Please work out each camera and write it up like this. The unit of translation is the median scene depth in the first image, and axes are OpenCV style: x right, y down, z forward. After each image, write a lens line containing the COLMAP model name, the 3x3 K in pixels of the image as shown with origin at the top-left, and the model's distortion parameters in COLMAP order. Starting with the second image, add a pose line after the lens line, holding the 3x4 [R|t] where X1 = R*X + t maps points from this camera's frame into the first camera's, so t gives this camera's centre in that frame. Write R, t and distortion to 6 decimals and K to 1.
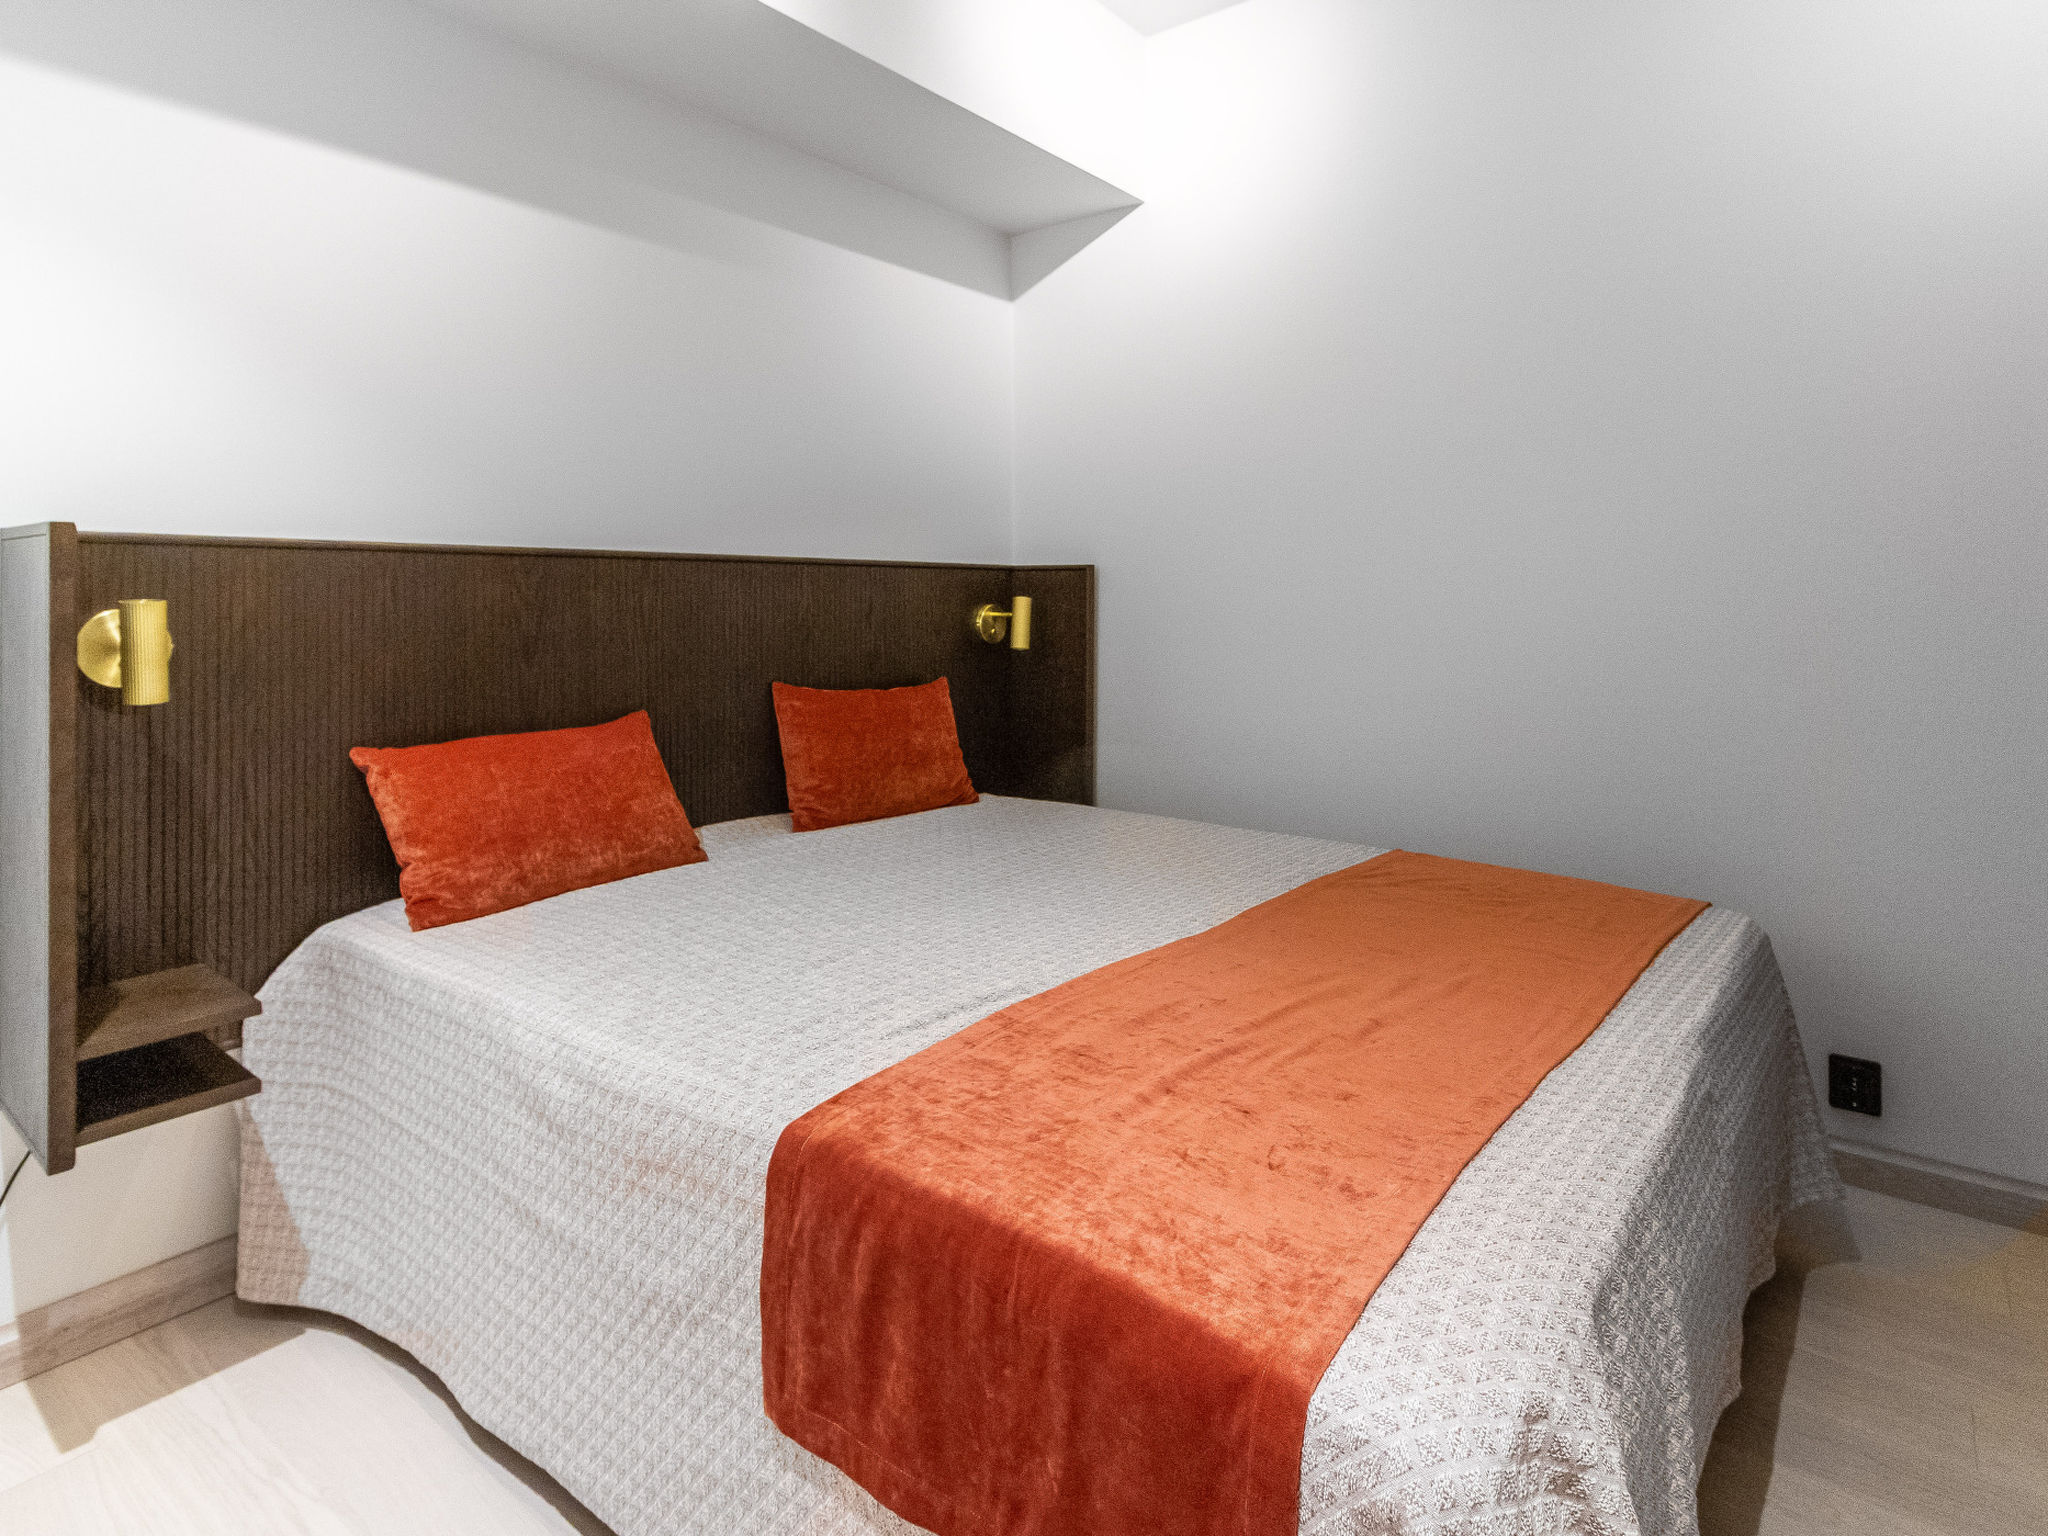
lens RADIAL K [[1120.0, 0, 1050.0], [0, 1120.0, 764.1], [0, 0, 1]] dist [-0.001726, 0.001979]
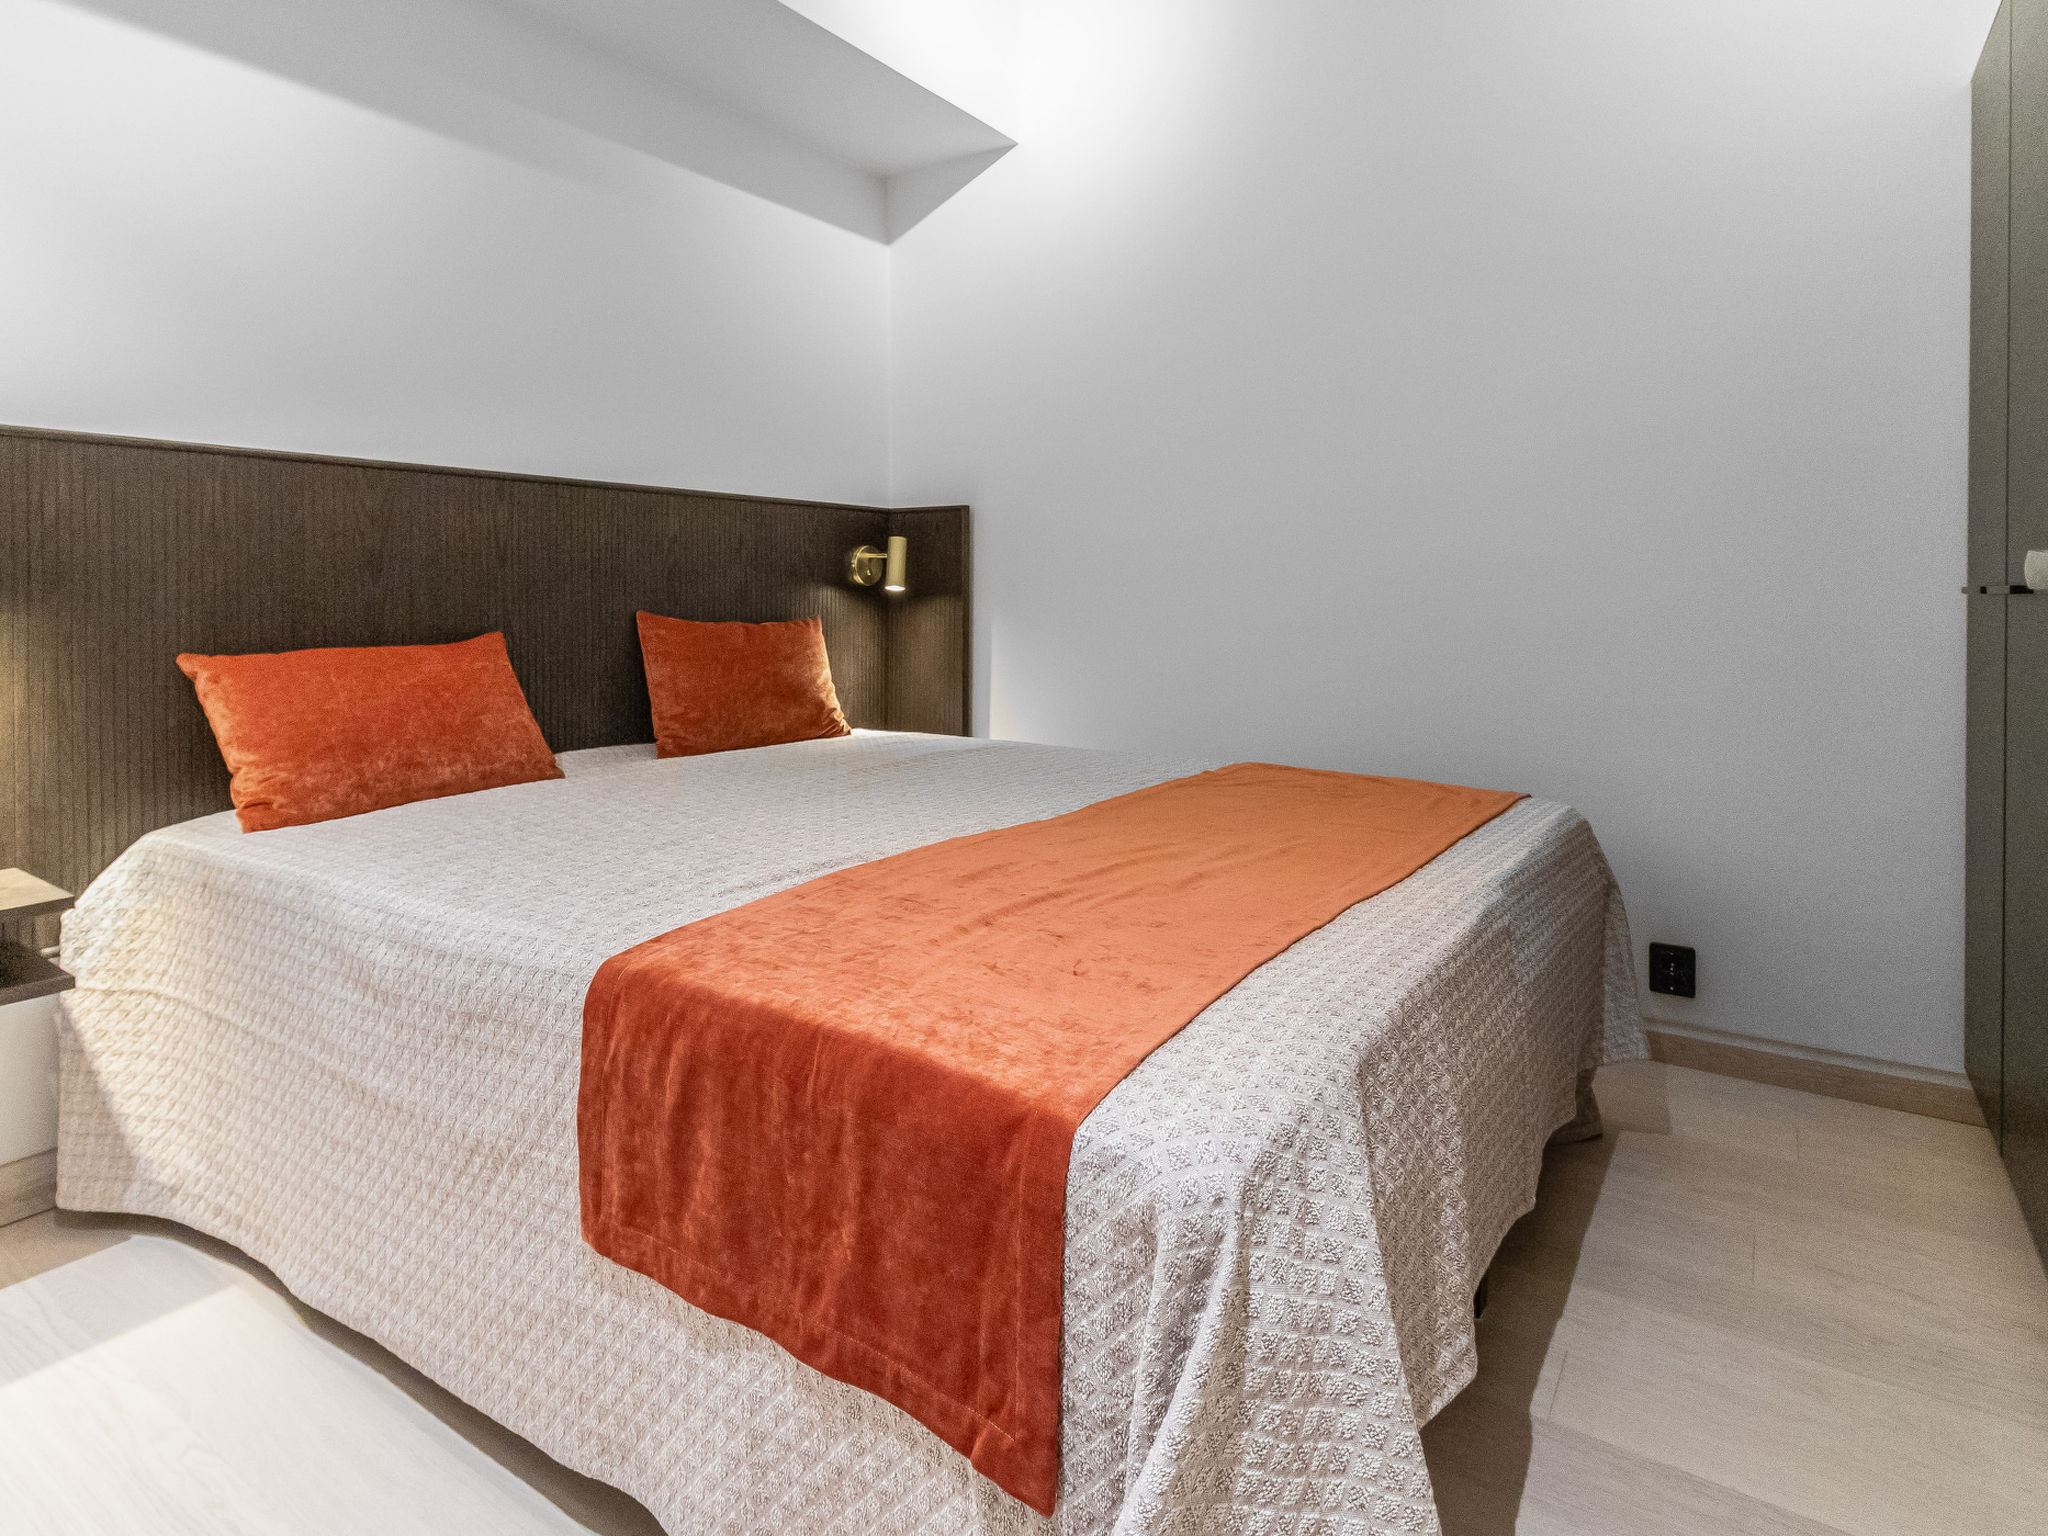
lens RADIAL K [[1122.5, 0, 1024.0], [0, 1122.5, 768.0], [0, 0, 1]] dist [0.002320, -0.000718]
pose [[0.997948, -0.005200, 0.063815, 0.062962], [0.004223, 0.999872, 0.015441, 0.113393], [-0.063887, -0.015140, 0.997842, -0.020861]]
